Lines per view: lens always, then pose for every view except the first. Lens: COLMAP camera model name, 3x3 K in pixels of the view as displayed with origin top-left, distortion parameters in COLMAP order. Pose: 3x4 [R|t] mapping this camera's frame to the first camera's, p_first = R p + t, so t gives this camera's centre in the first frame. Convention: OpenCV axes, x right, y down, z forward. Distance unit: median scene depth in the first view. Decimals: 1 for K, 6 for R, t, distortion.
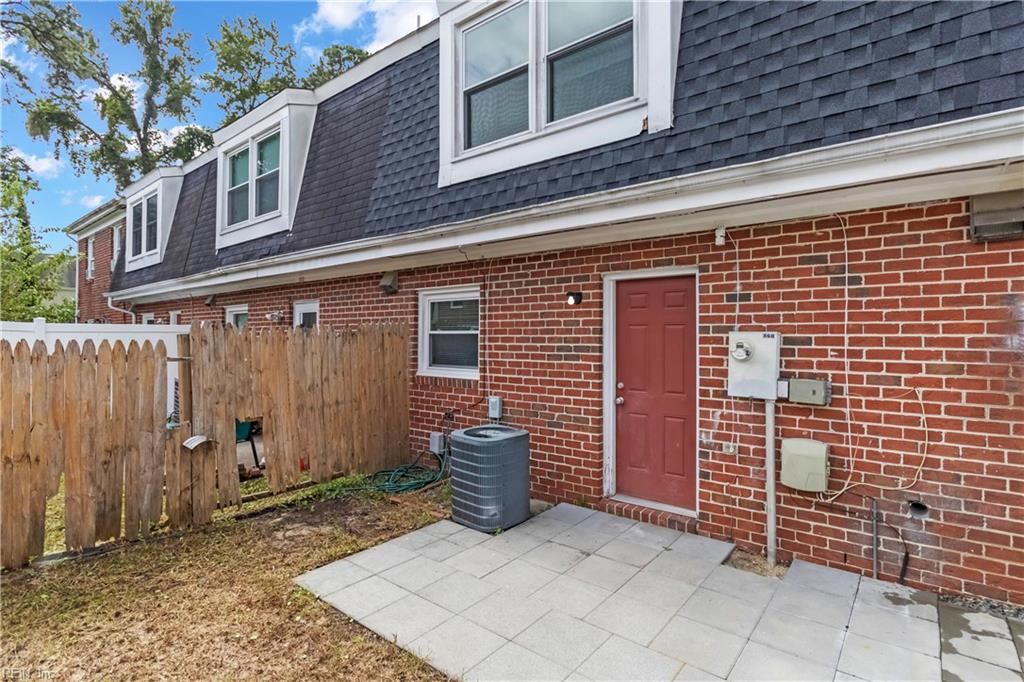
lens RADIAL K [[504.7, 0, 512.2], [0, 504.7, 335.5], [0, 0, 1]] dist [0.003136, 0.000170]
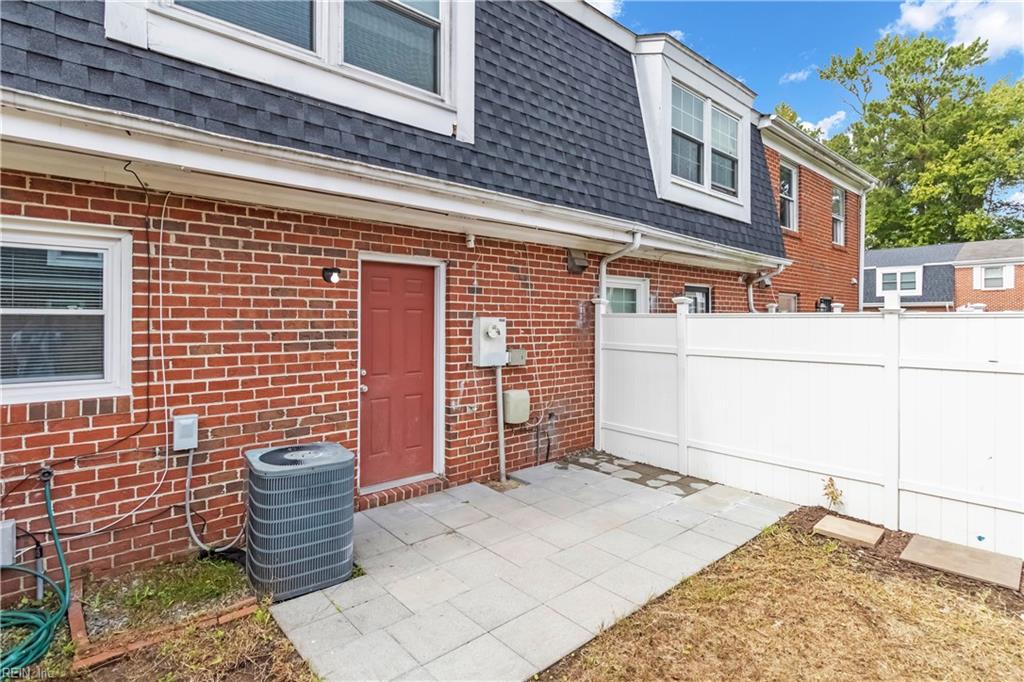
lens RADIAL K [[525.4, 0, 514.5], [0, 525.4, 322.8], [0, 0, 1]] dist [-0.000279, -0.000078]
pose [[0.156519, -0.004067, 0.987667, -0.842117], [-0.003126, 0.999984, 0.004614, 0.000963], [-0.987670, -0.003809, 0.156504, 0.673132]]
